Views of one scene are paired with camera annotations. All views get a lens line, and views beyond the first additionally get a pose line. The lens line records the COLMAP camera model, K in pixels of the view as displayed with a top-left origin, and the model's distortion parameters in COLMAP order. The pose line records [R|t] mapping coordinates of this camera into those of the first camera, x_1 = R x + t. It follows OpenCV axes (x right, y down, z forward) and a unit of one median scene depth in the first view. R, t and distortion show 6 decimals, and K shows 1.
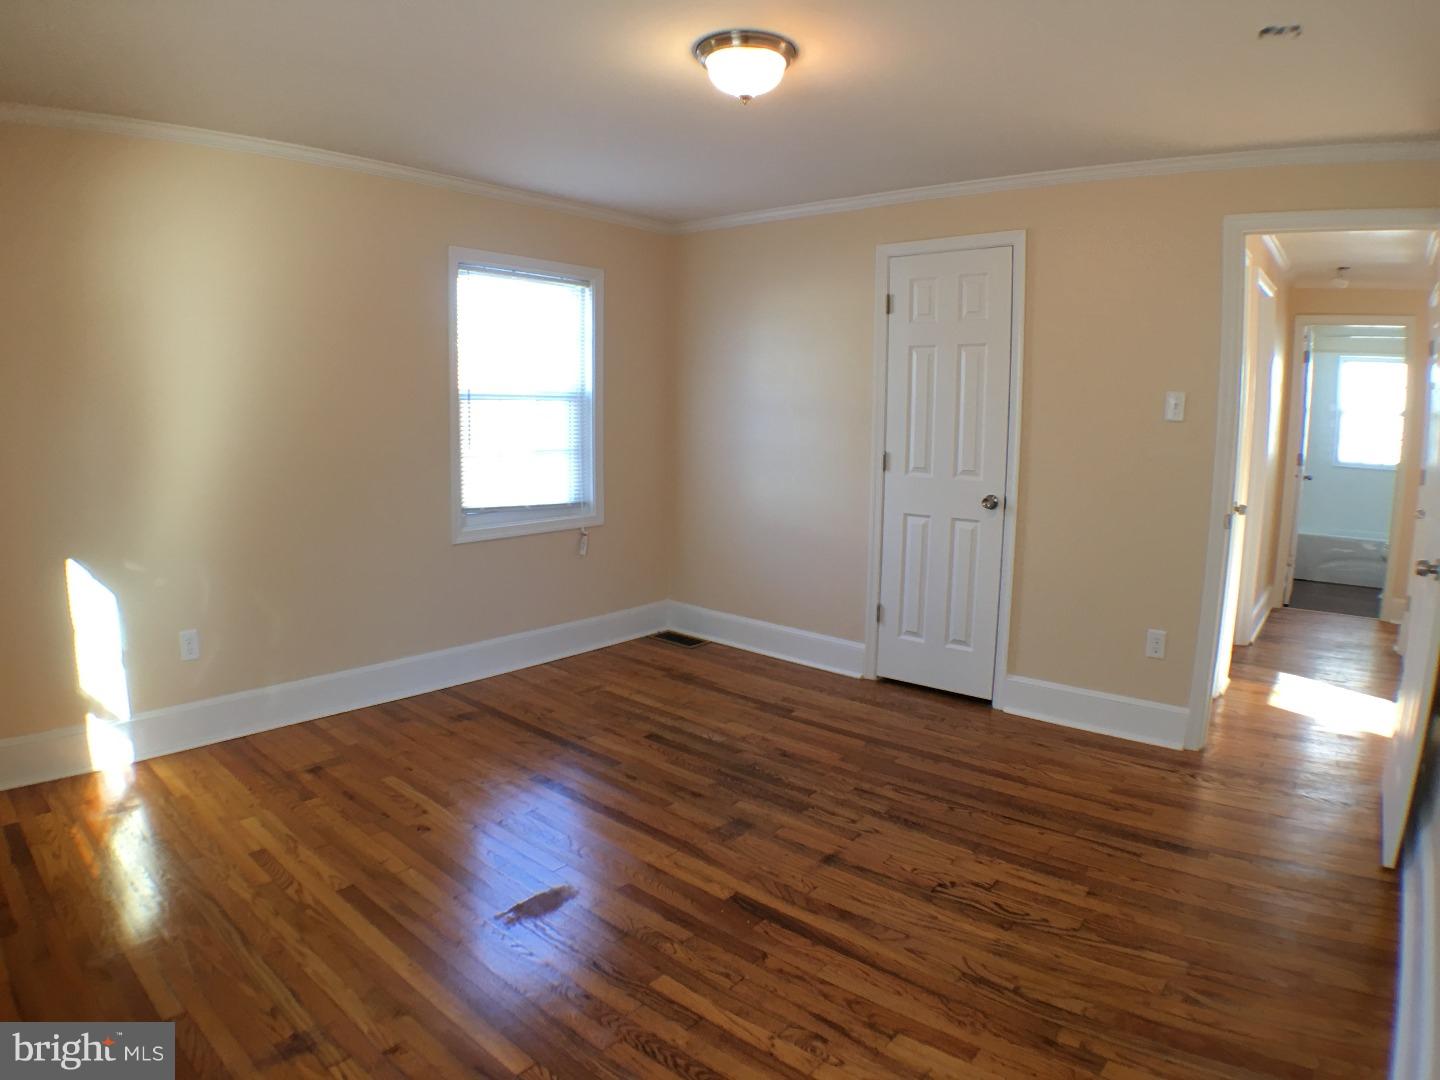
lens RADIAL K [[862.0, 0, 710.2], [0, 862.0, 506.6], [0, 0, 1]] dist [-0.179753, 0.027691]
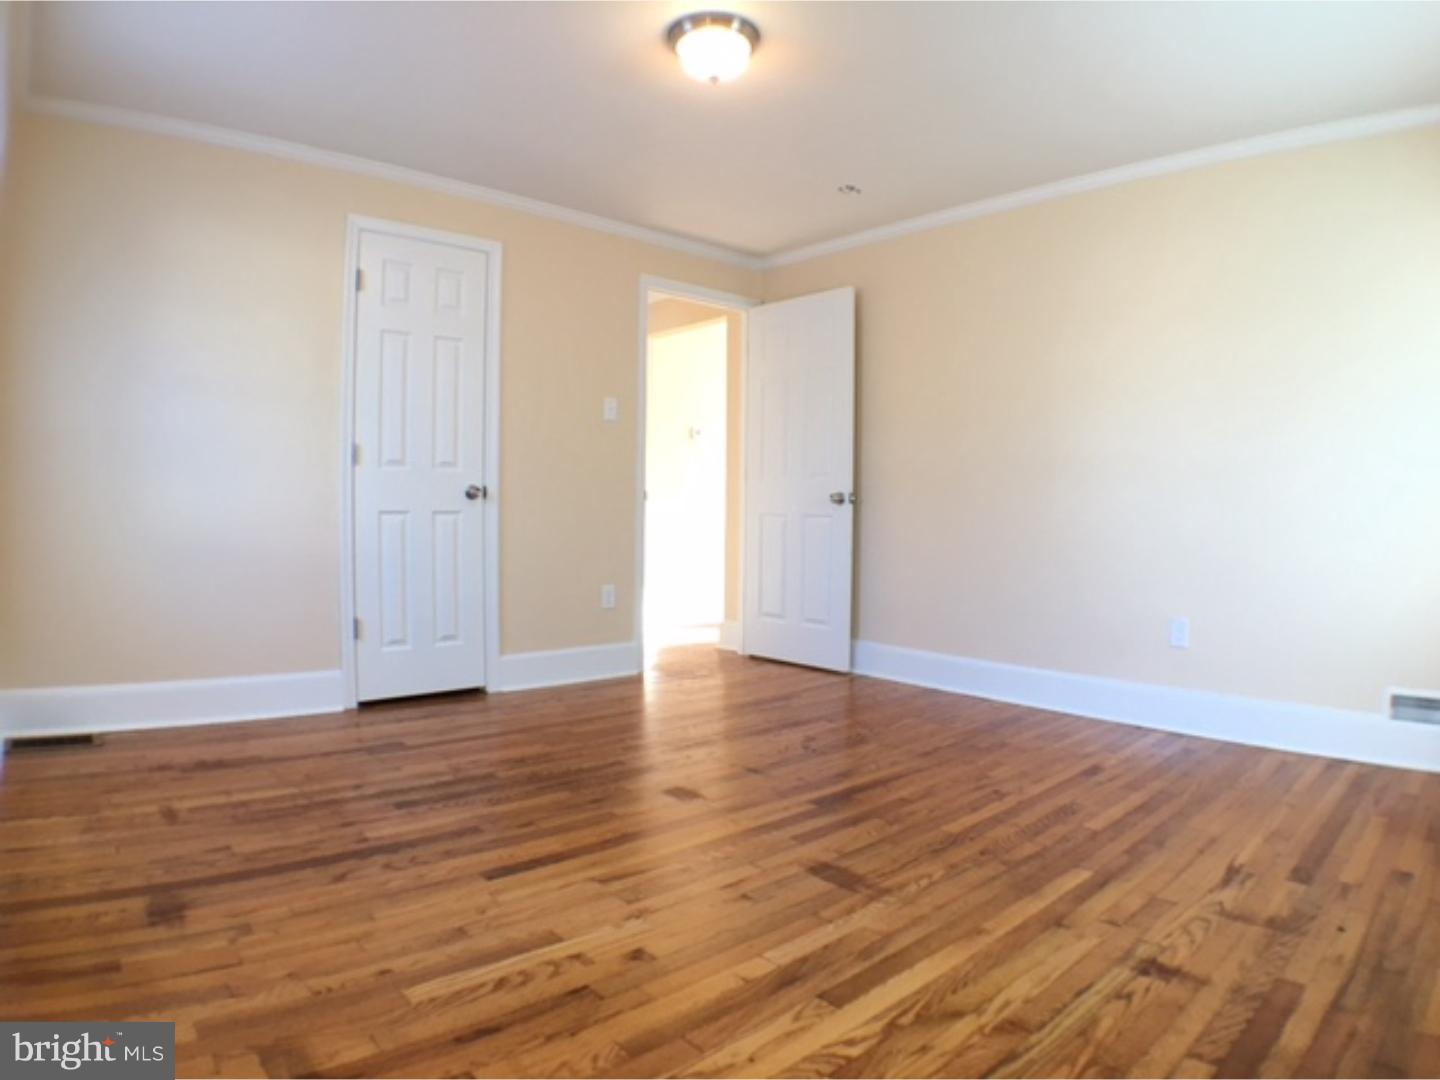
lens RADIAL K [[862.0, 0, 710.2], [0, 862.0, 506.6], [0, 0, 1]] dist [-0.179753, 0.027691]
pose [[0.140086, -0.010727, 0.990081, -0.723171], [0.103735, 0.994597, -0.003902, 0.051670], [-0.984690, 0.103253, 0.140442, 0.632819]]
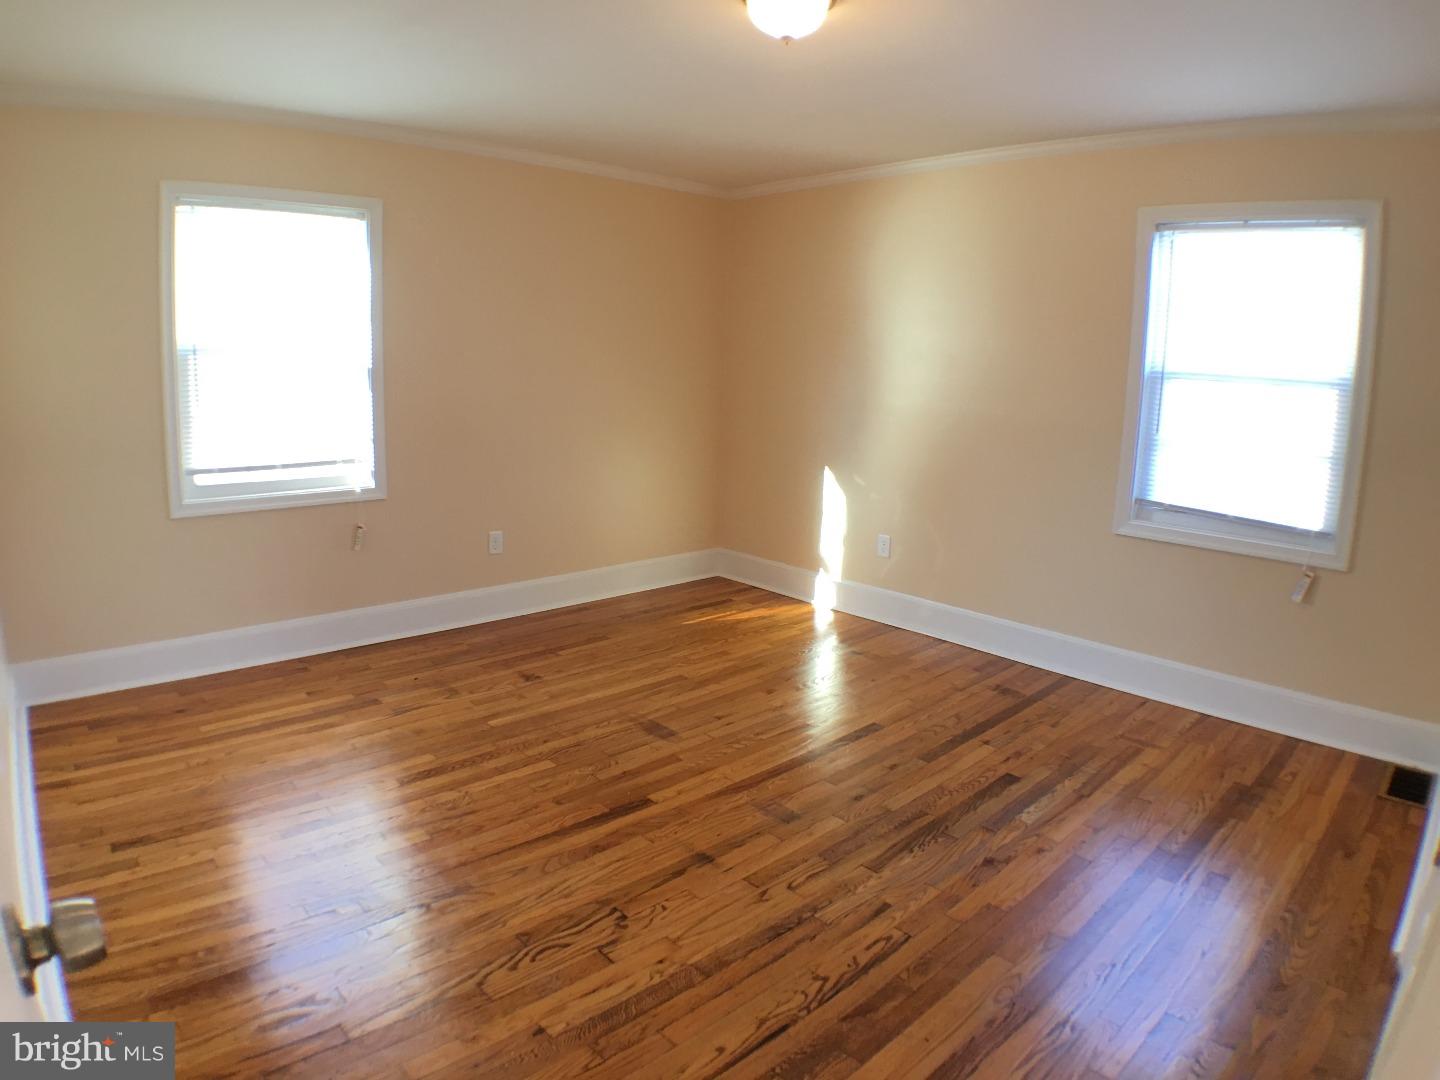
lens RADIAL K [[862.0, 0, 710.2], [0, 862.0, 506.6], [0, 0, 1]] dist [-0.179753, 0.027691]
pose [[-0.118134, 0.145826, -0.982232, 0.725995], [-0.145251, 0.975981, 0.162367, -0.075758], [0.982317, 0.161851, -0.094115, 0.756957]]
